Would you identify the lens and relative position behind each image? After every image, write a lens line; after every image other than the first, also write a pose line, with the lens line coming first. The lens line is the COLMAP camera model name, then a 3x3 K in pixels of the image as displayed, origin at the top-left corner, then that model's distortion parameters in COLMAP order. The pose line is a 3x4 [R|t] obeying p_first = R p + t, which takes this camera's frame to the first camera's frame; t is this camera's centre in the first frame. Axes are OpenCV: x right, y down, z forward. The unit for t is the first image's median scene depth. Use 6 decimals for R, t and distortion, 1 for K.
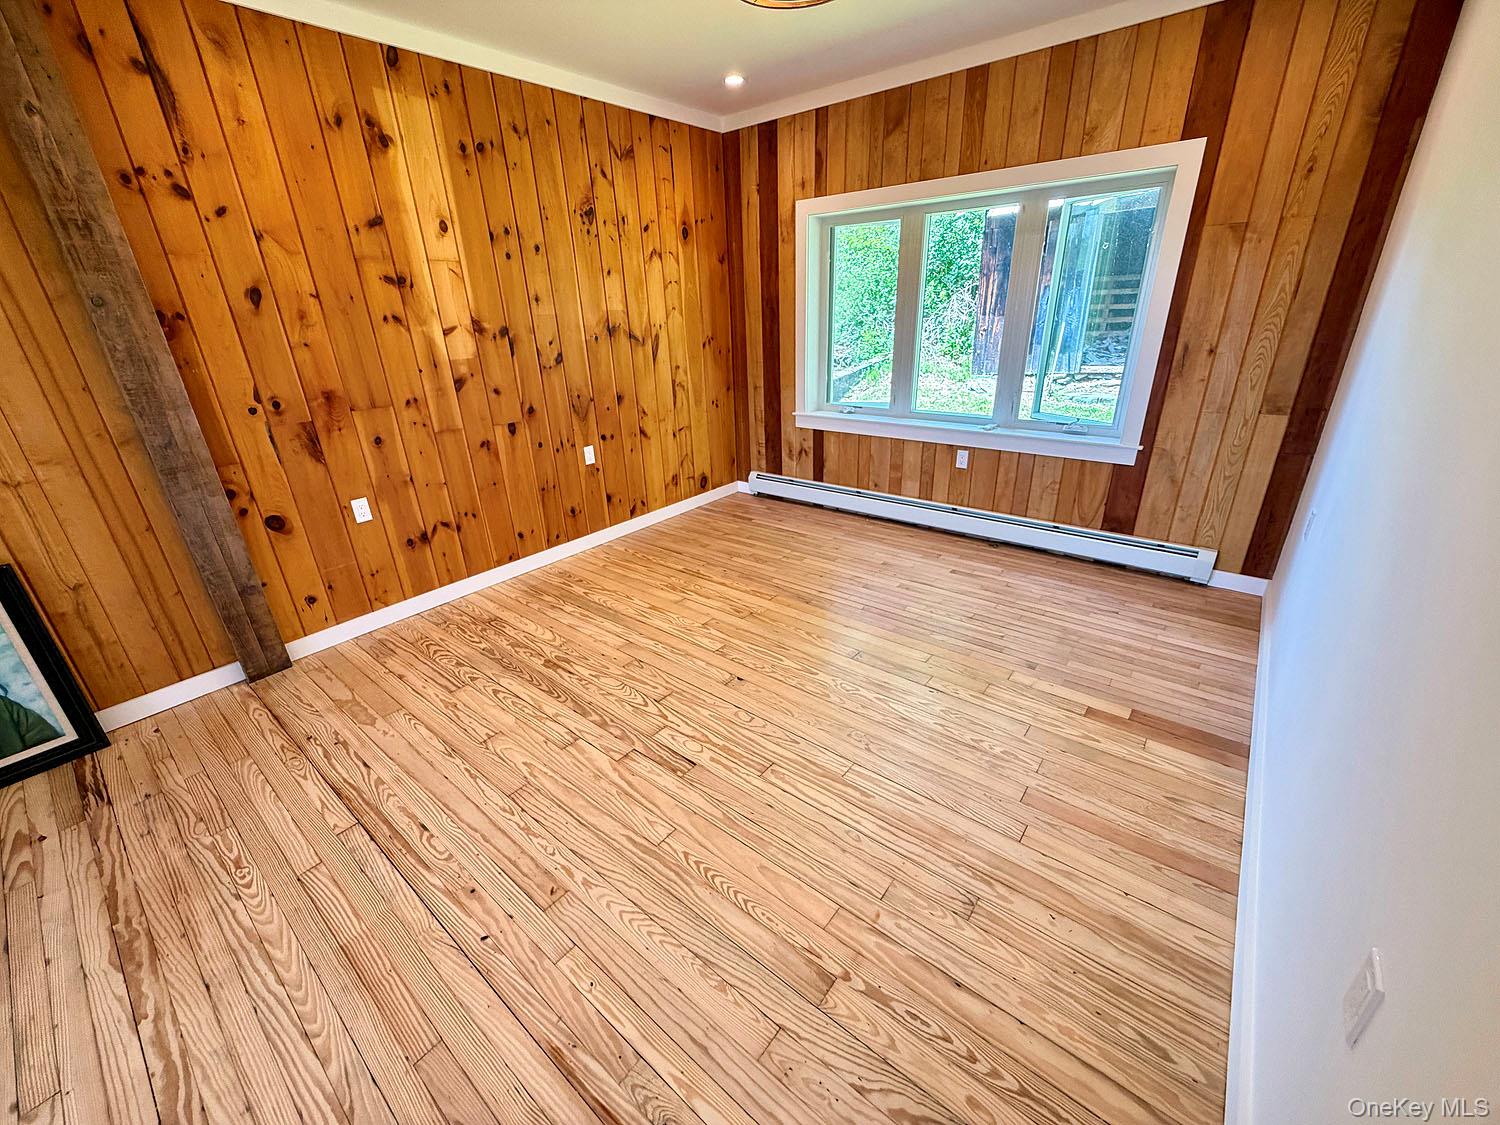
lens RADIAL K [[599.9, 0, 746.4], [0, 599.9, 558.7], [0, 0, 1]] dist [0.000275, -0.000308]
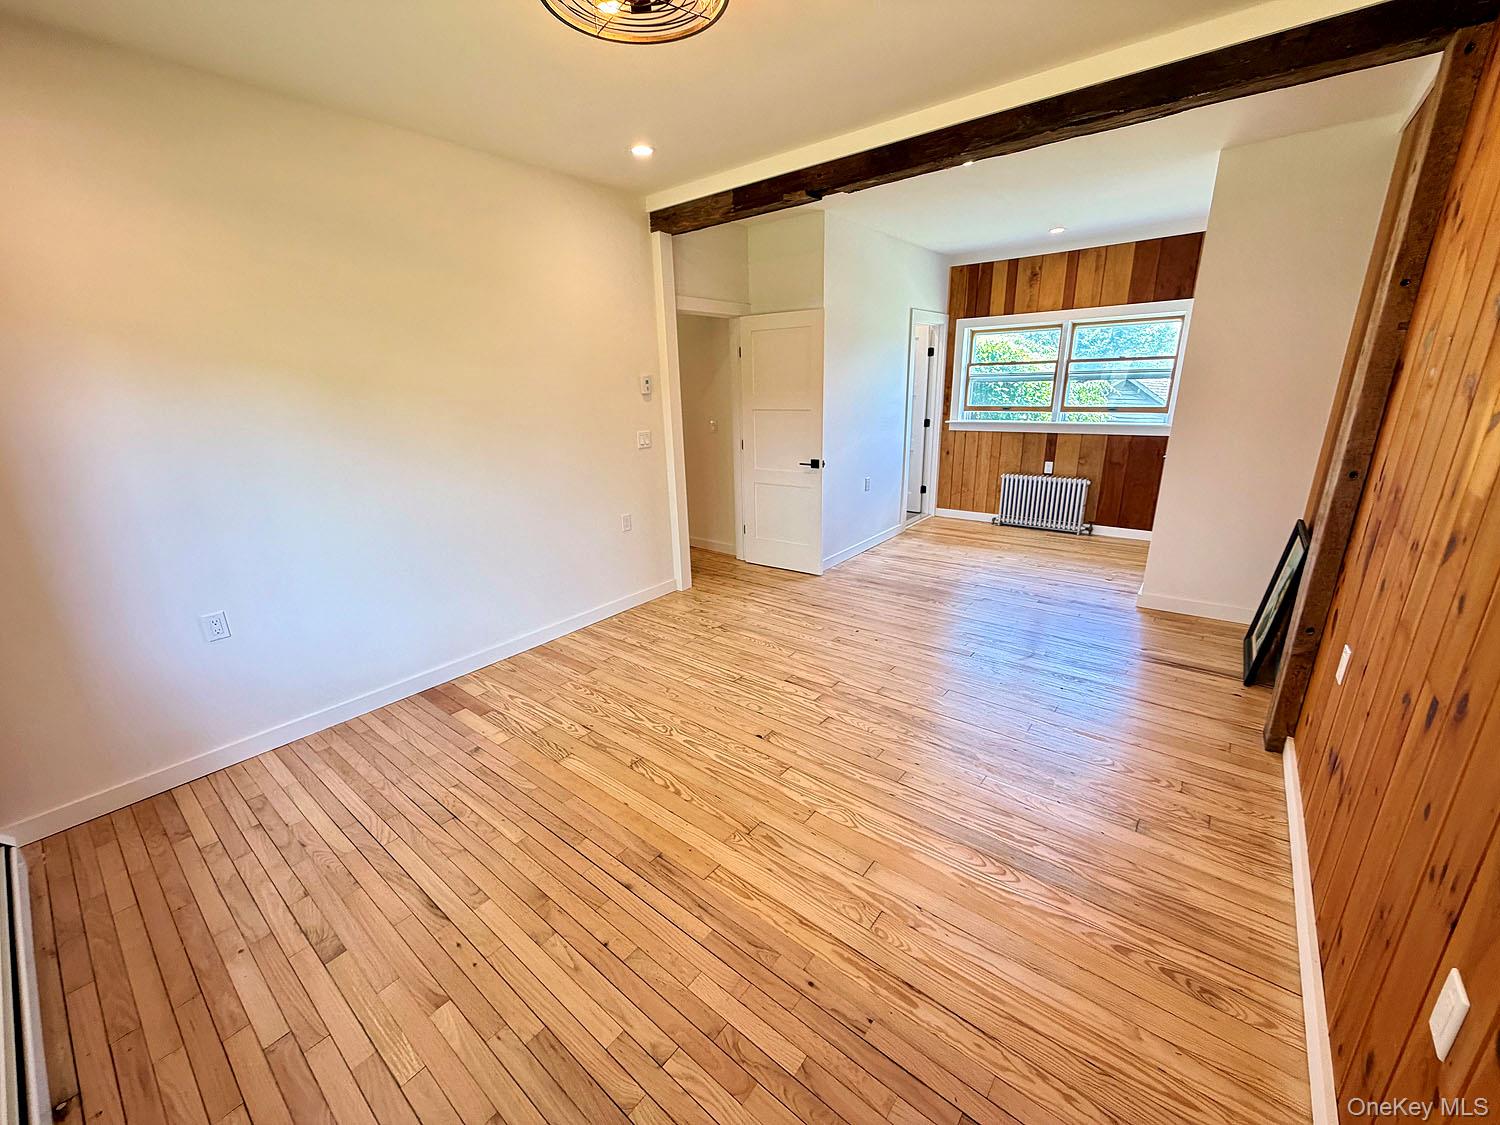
lens RADIAL K [[599.9, 0, 746.4], [0, 599.9, 558.7], [0, 0, 1]] dist [0.000275, -0.000308]
pose [[-0.997891, 0.063846, 0.011734, -0.020329], [0.056720, 0.769630, 0.635965, -0.719044], [0.031573, 0.635290, -0.771628, 1.647033]]
